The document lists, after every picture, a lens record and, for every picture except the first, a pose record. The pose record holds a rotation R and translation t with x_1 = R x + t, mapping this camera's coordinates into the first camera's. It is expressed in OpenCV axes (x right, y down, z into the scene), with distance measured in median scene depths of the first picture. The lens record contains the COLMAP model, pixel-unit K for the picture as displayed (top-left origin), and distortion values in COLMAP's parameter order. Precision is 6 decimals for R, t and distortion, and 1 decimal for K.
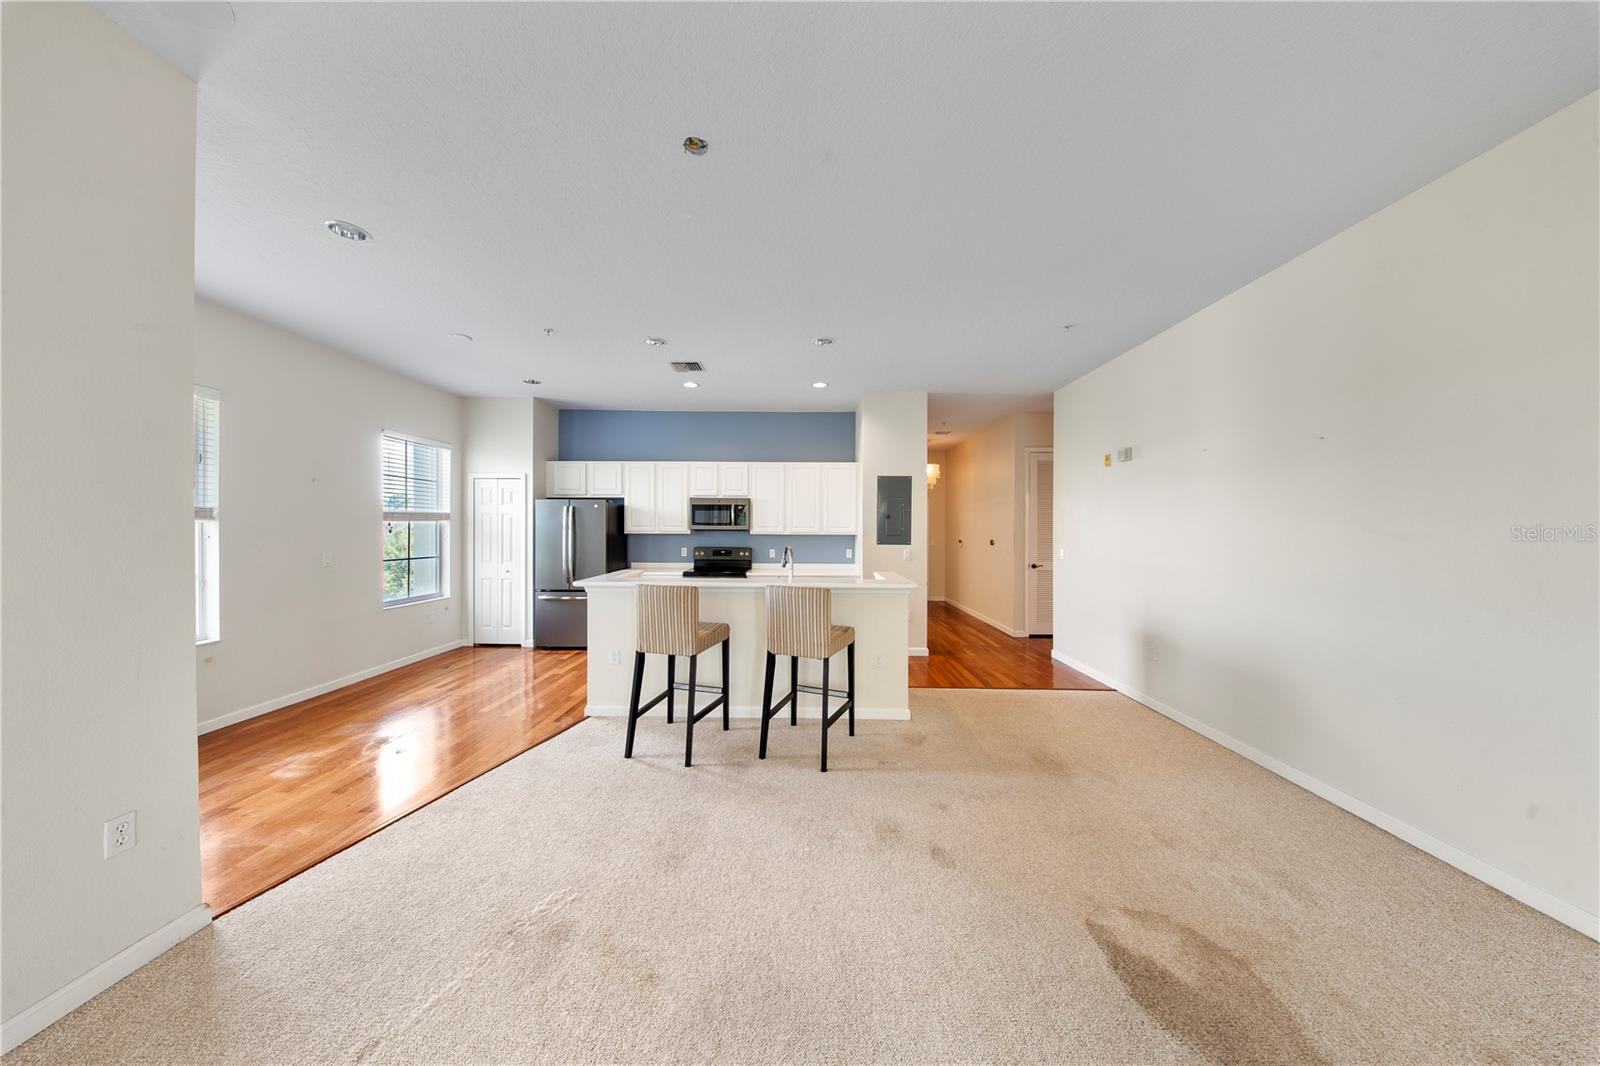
lens RADIAL K [[492.6, 0, 800.0], [0, 492.6, 533.0], [0, 0, 1]] dist [0.000516, -0.000020]
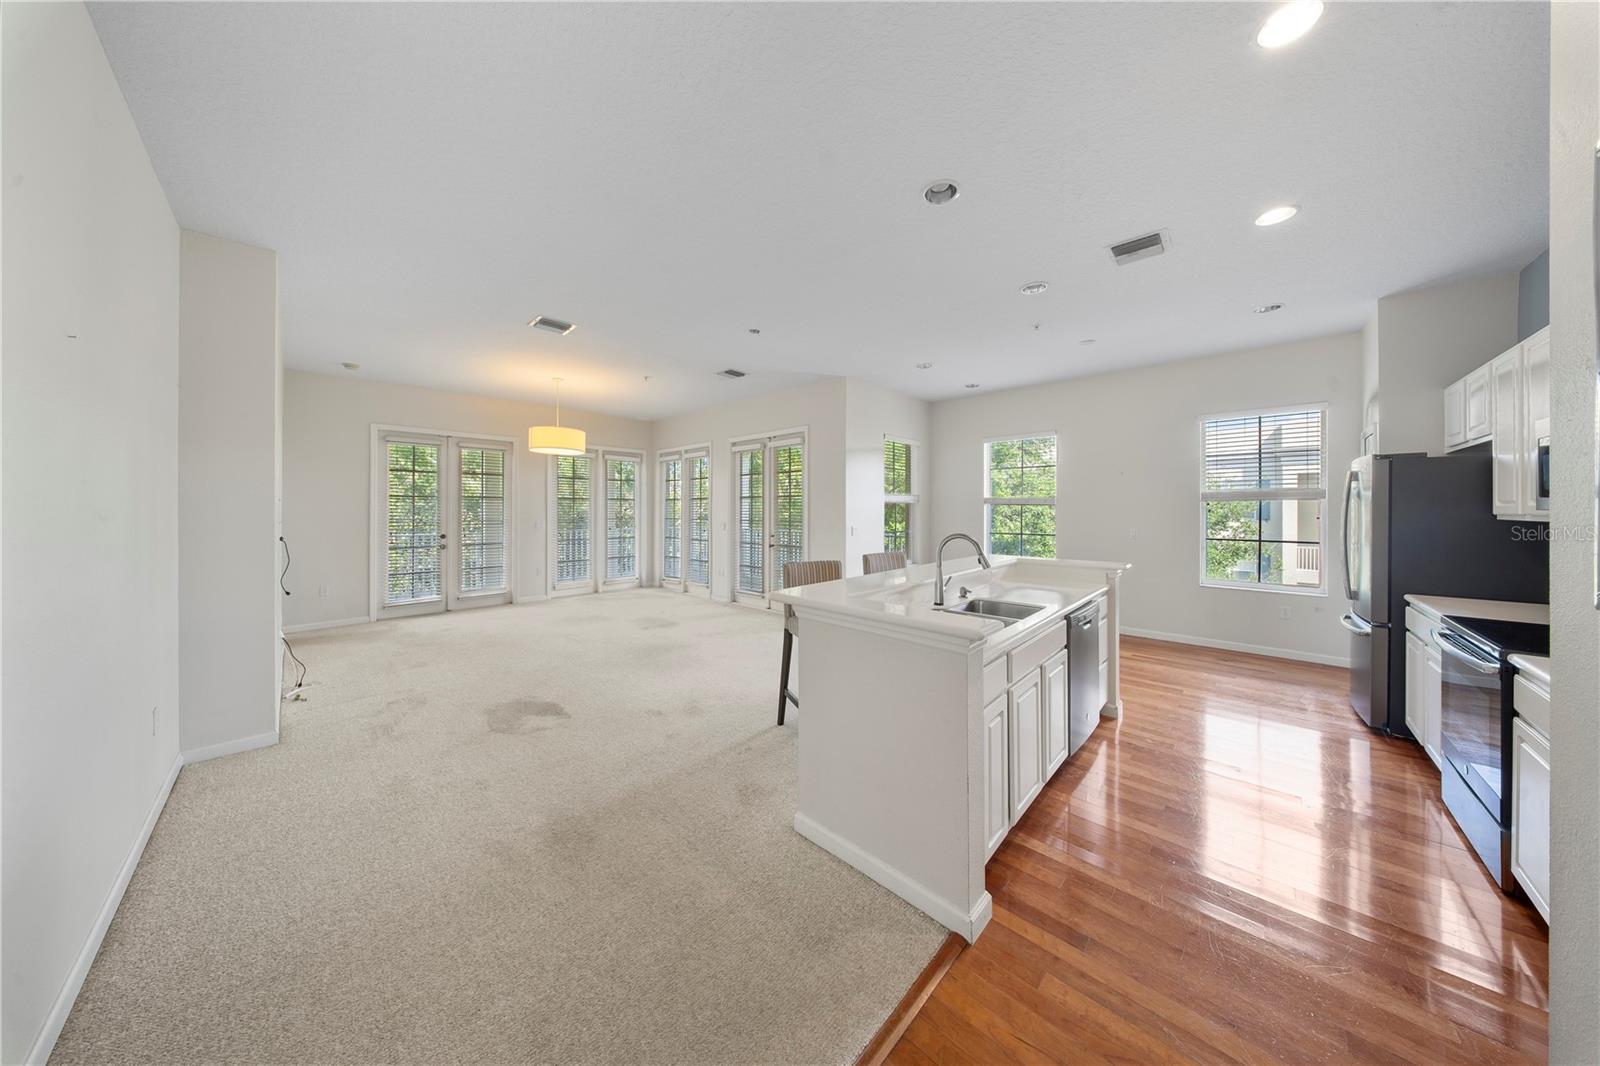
lens RADIAL K [[475.1, 0, 799.4], [0, 475.1, 506.3], [0, 0, 1]] dist [-0.006425, 0.000001]
pose [[-0.683367, -0.008077, -0.730030, 0.394932], [-0.009858, 0.999950, -0.001835, -0.003978], [0.730008, 0.005942, -0.683413, 0.863227]]
